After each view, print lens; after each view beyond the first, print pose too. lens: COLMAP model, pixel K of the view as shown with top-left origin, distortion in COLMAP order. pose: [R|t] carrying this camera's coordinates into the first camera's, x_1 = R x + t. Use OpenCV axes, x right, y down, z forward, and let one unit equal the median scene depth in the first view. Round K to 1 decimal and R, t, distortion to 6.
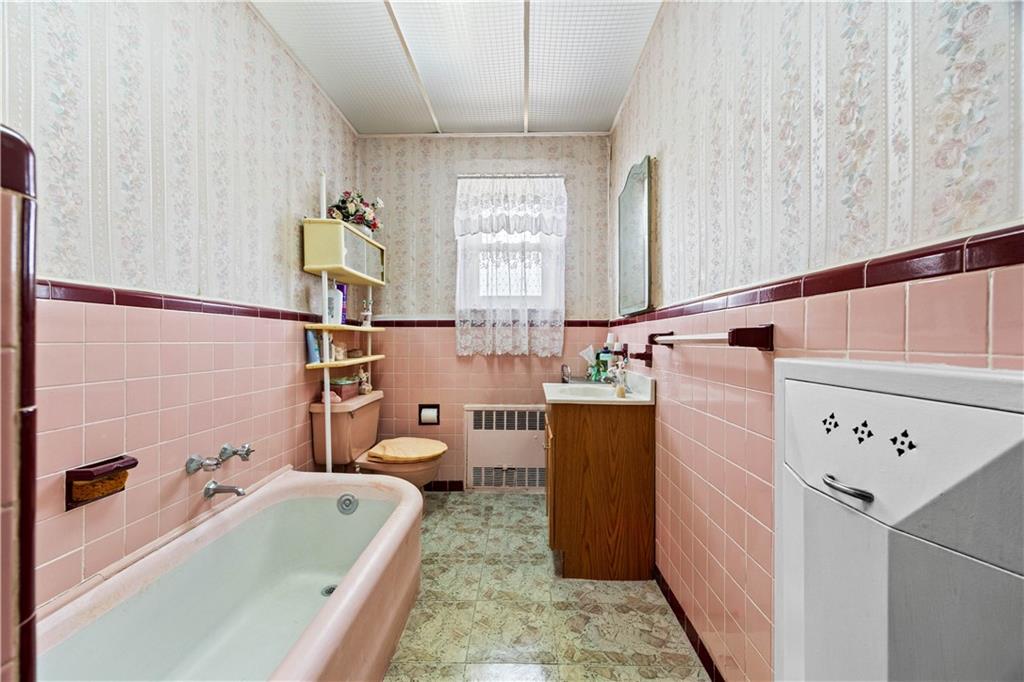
lens RADIAL K [[394.5, 0, 514.0], [0, 394.5, 340.9], [0, 0, 1]] dist [-0.002038, -0.000412]
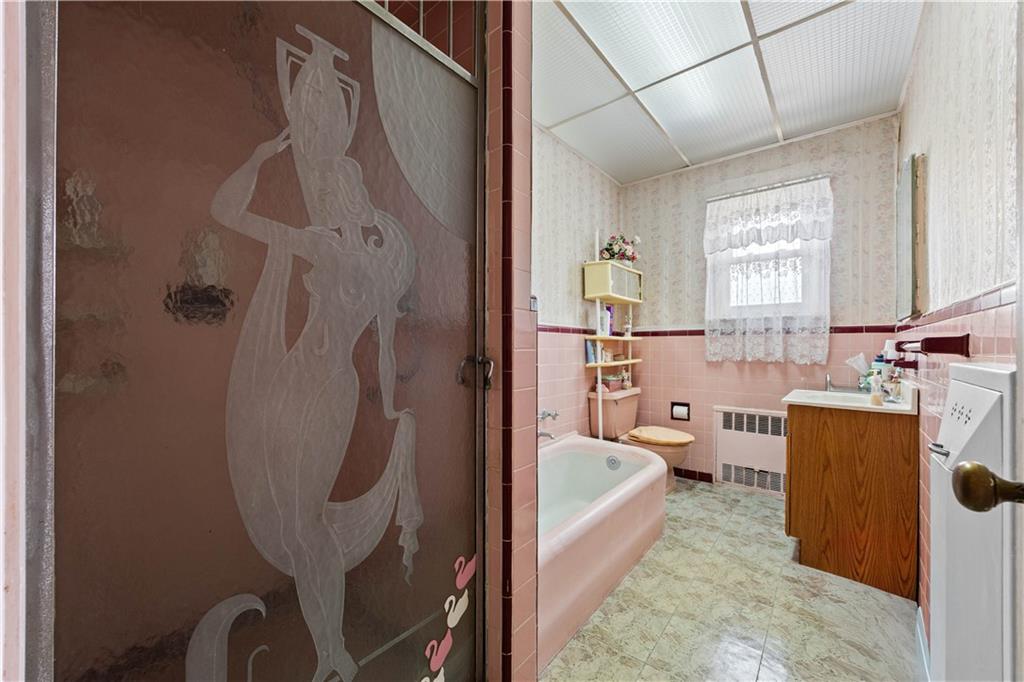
lens RADIAL K [[394.5, 0, 510.4], [0, 394.5, 344.7], [0, 0, 1]] dist [-0.002038, -0.000412]
pose [[0.792369, -0.002692, -0.610036, 0.110927], [-0.001985, 0.999974, -0.006991, -0.000324], [0.610039, 0.006751, 0.792343, -0.258842]]
